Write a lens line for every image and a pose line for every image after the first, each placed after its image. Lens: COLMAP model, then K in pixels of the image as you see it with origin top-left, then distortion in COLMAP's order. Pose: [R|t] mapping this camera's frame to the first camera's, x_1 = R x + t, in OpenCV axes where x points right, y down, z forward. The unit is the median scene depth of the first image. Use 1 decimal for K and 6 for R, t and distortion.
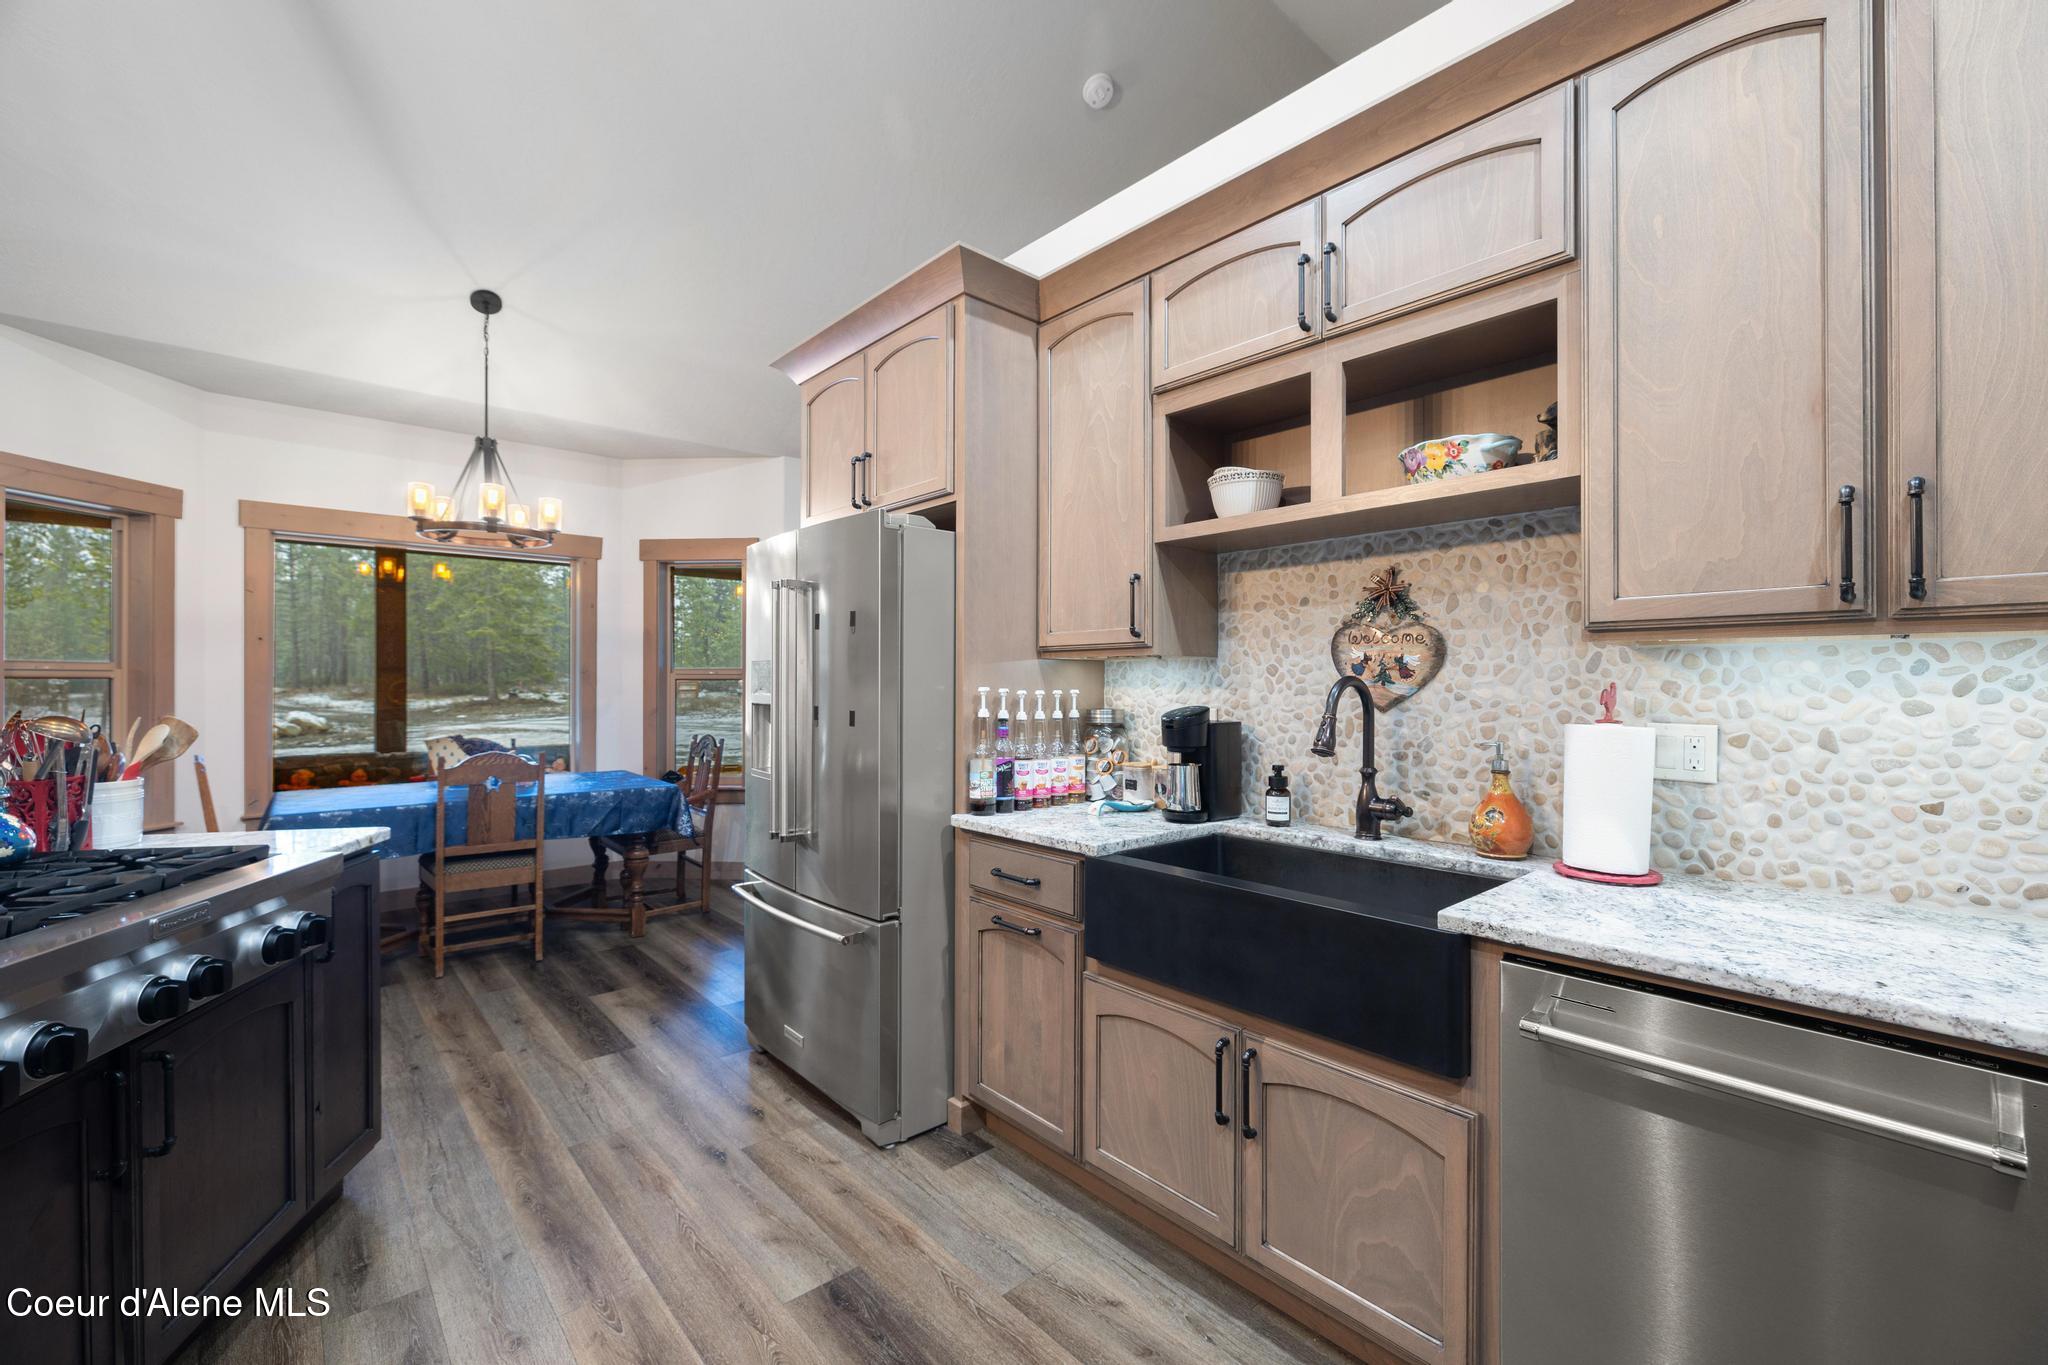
lens RADIAL K [[848.0, 0, 1027.5], [0, 848.0, 679.8], [0, 0, 1]] dist [-0.000734, -0.000104]
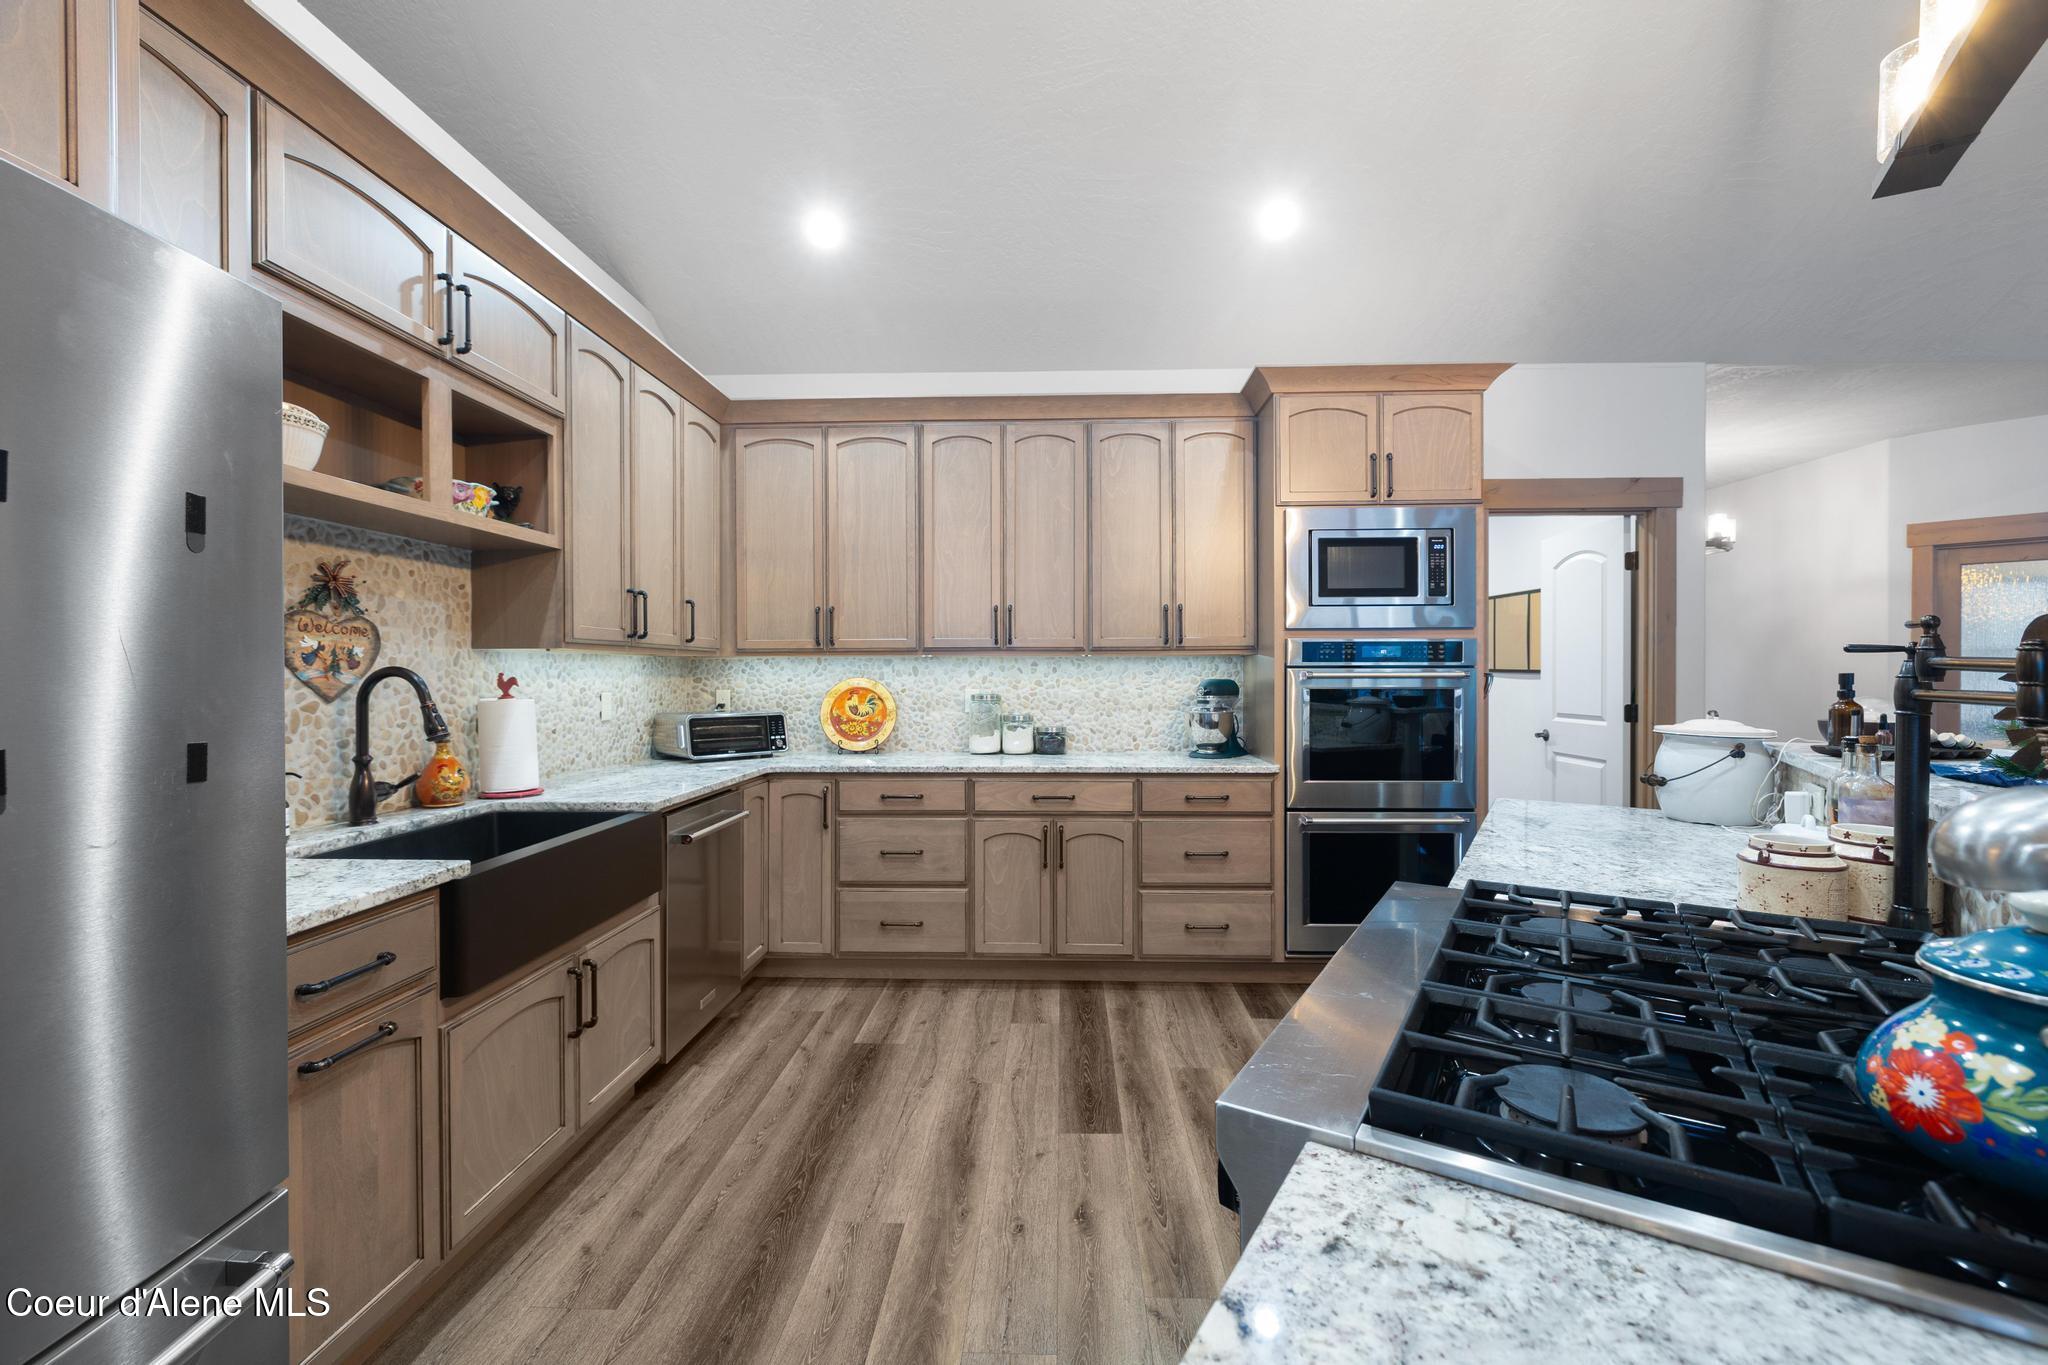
lens RADIAL K [[848.0, 0, 1027.5], [0, 848.0, 679.8], [0, 0, 1]] dist [-0.000734, -0.000104]
pose [[-0.716787, -0.005722, 0.697269, -0.931092], [-0.001473, 0.999977, 0.006692, 0.003718], [-0.697291, 0.003769, -0.716779, 1.227183]]
